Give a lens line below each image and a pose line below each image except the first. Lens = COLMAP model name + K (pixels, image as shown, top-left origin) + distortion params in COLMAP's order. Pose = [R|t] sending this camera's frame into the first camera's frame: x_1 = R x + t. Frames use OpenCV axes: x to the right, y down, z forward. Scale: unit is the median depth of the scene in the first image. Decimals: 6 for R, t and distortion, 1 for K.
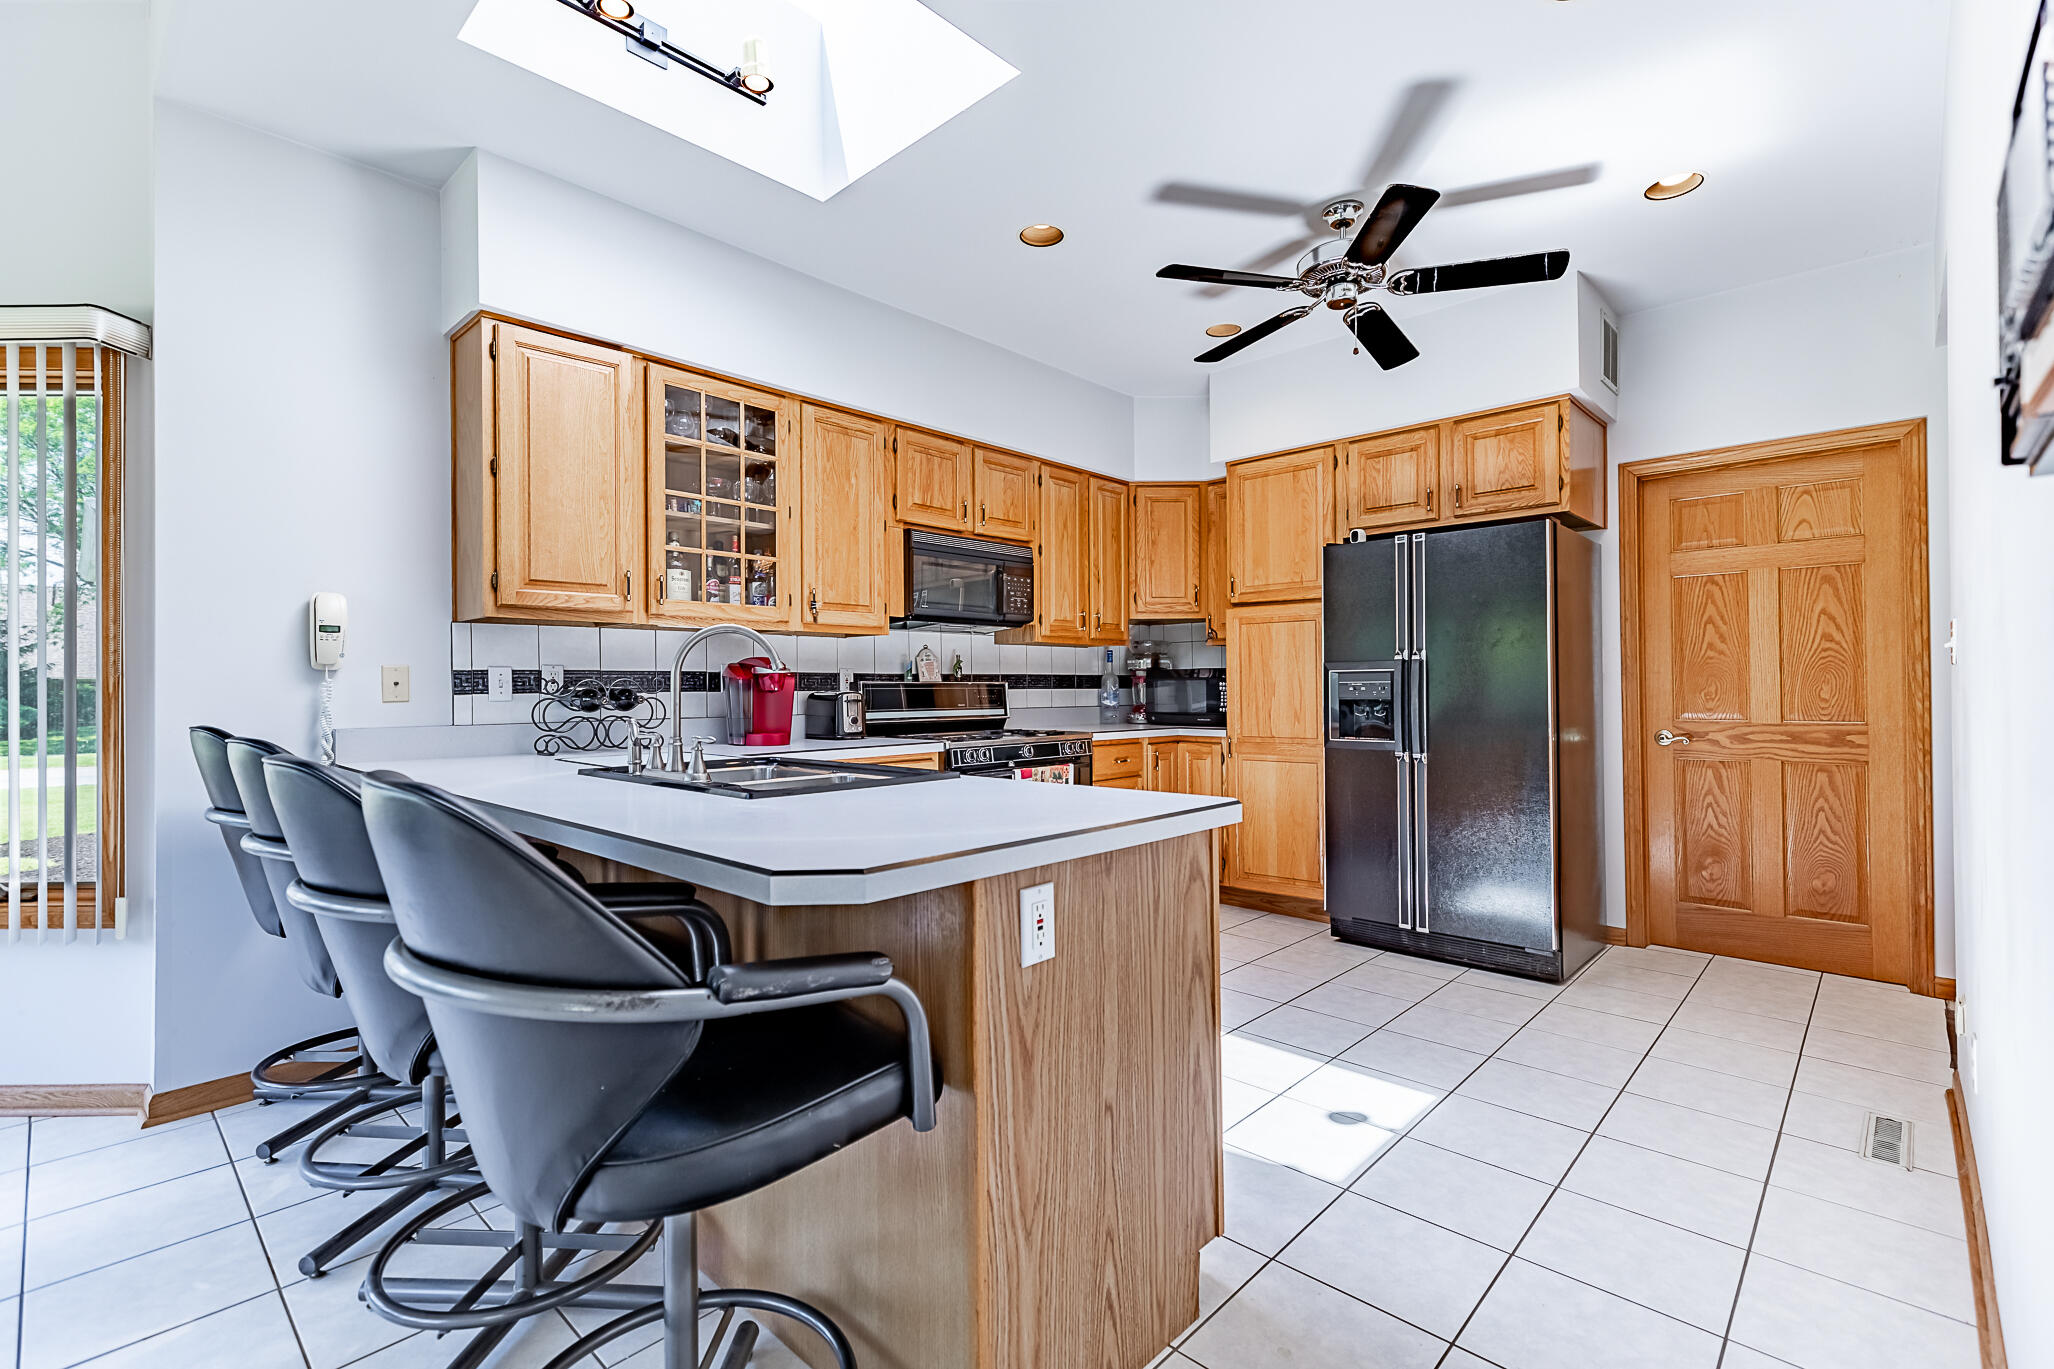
lens RADIAL K [[915.8, 0, 1018.7], [0, 915.8, 680.4], [0, 0, 1]] dist [0.035631, -0.025346]
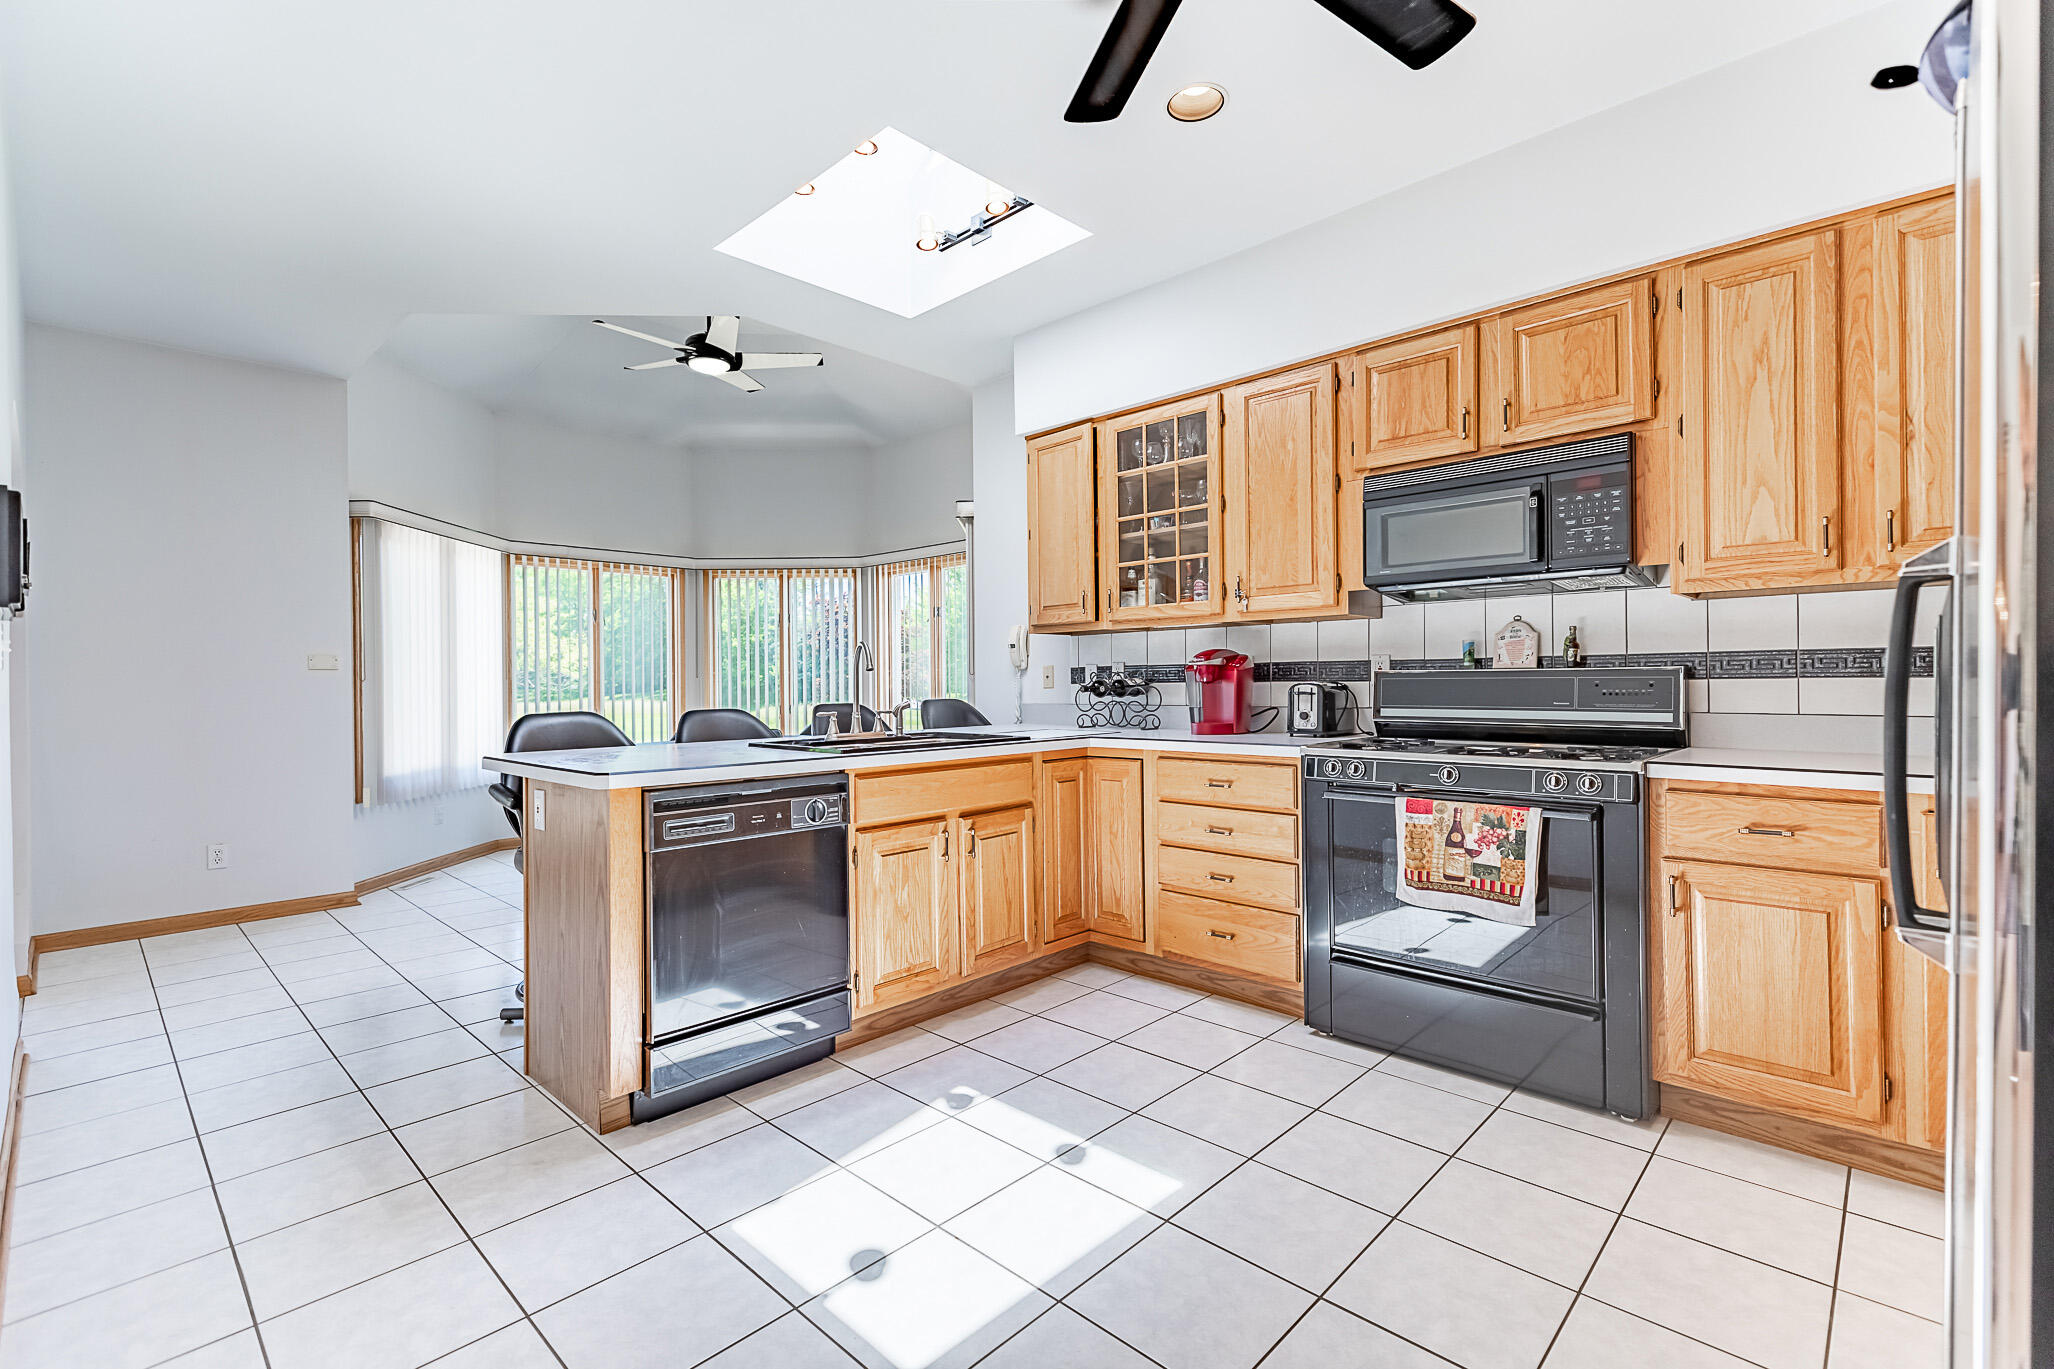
lens RADIAL K [[915.8, 0, 1018.7], [0, 915.8, 680.4], [0, 0, 1]] dist [0.035631, -0.025346]
pose [[-0.005316, 0.004989, -0.999973, 0.829666], [0.017918, 0.999827, 0.004893, 0.000829], [0.999825, -0.017891, -0.005404, 0.857156]]
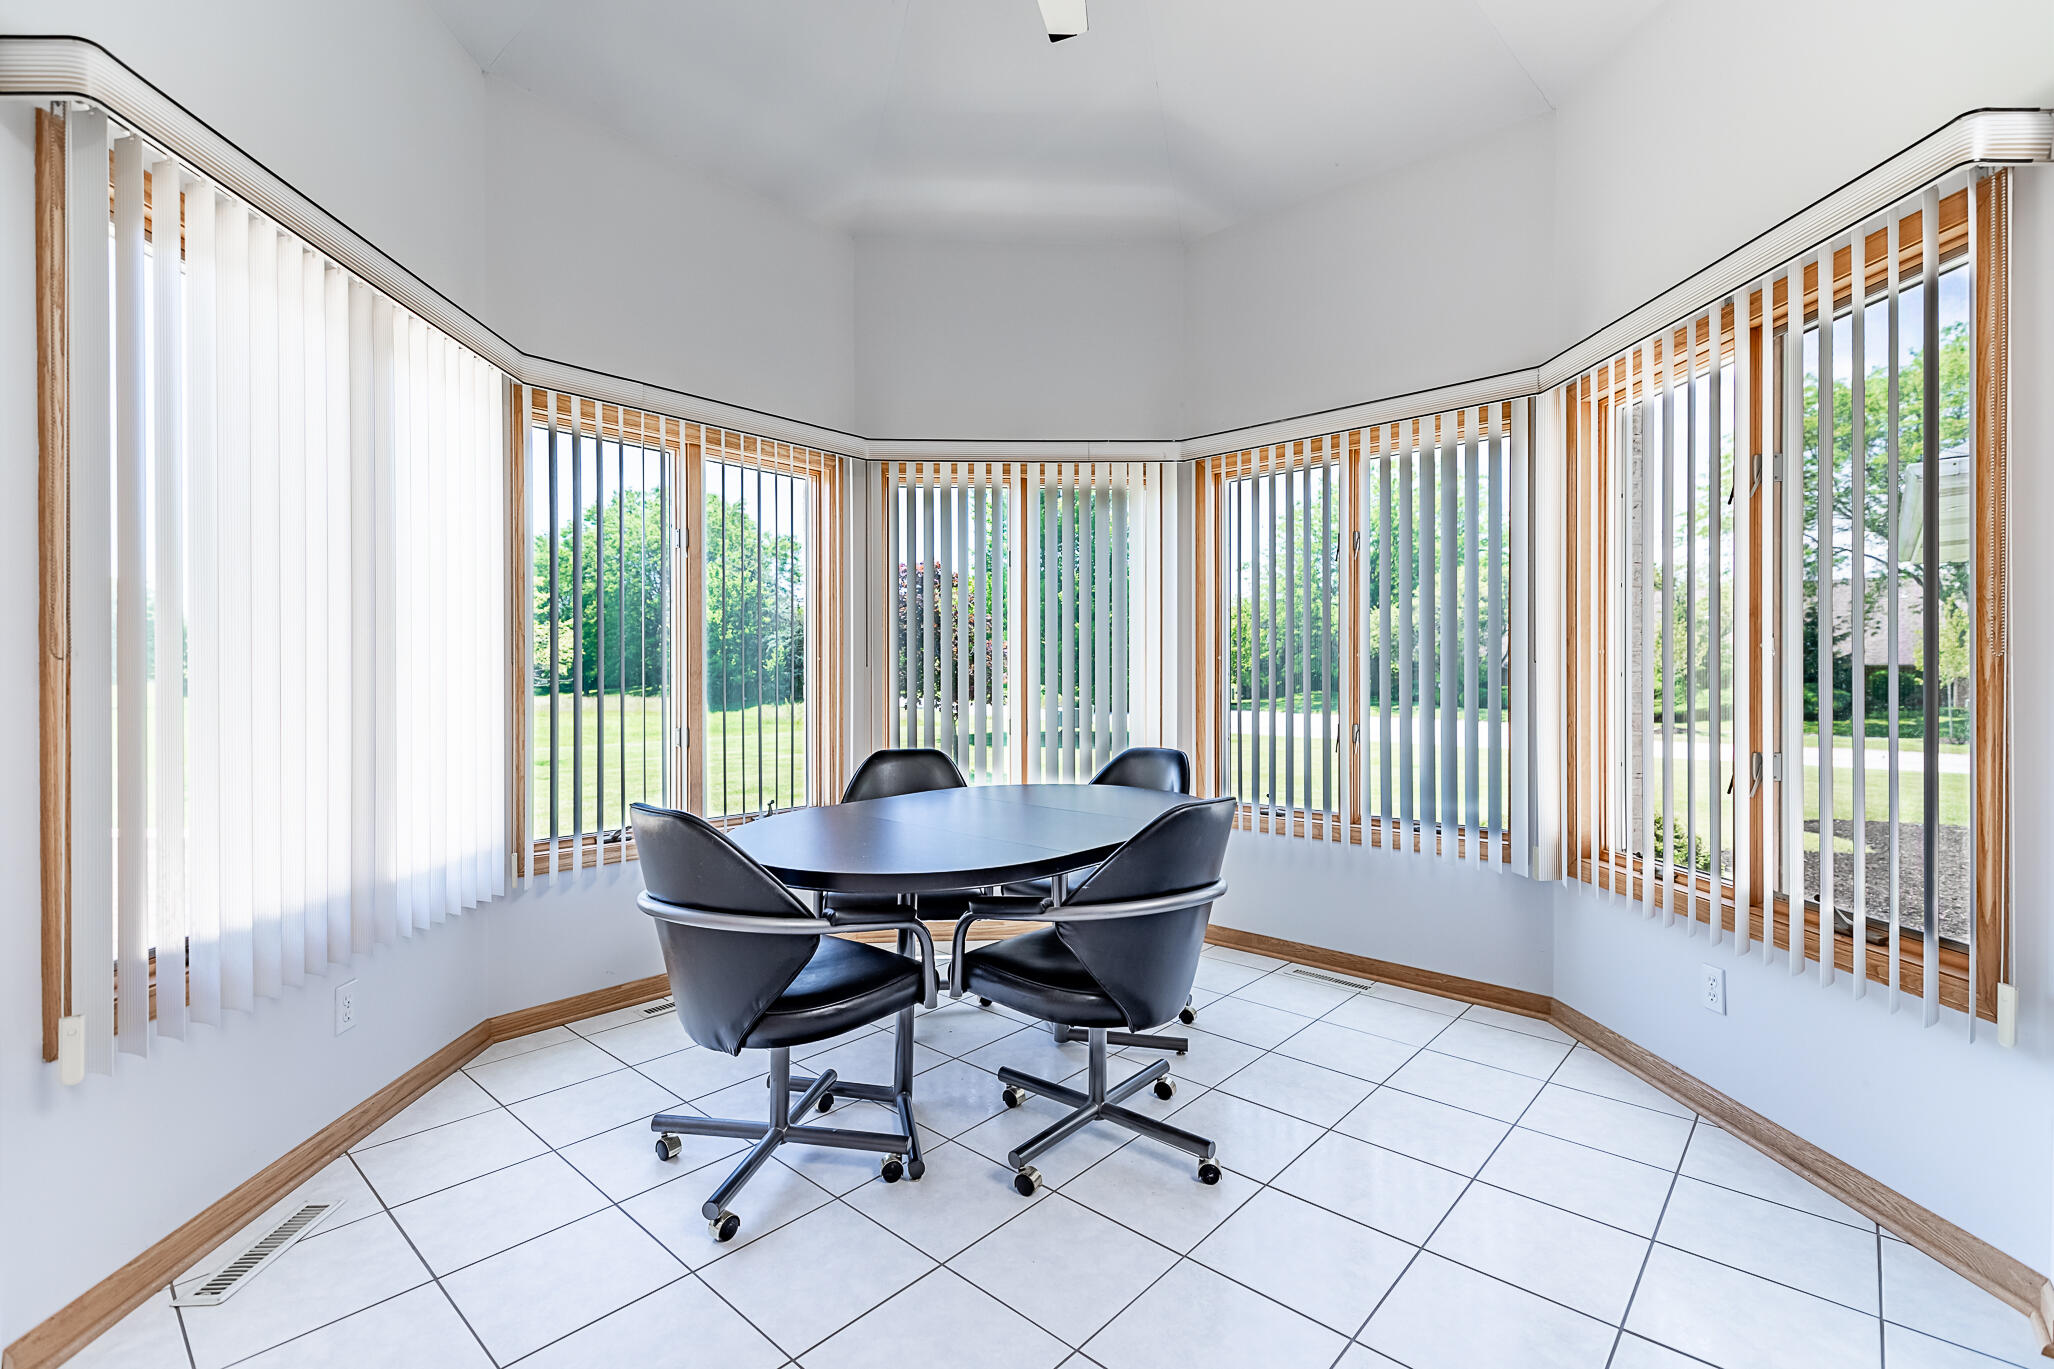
lens RADIAL K [[915.8, 0, 1018.7], [0, 915.8, 680.4], [0, 0, 1]] dist [0.035631, -0.025346]
pose [[0.023652, 0.009432, -0.999676, -0.253792], [0.006588, 0.999932, 0.009591, 0.000173], [0.999699, -0.006813, 0.023588, 0.208744]]
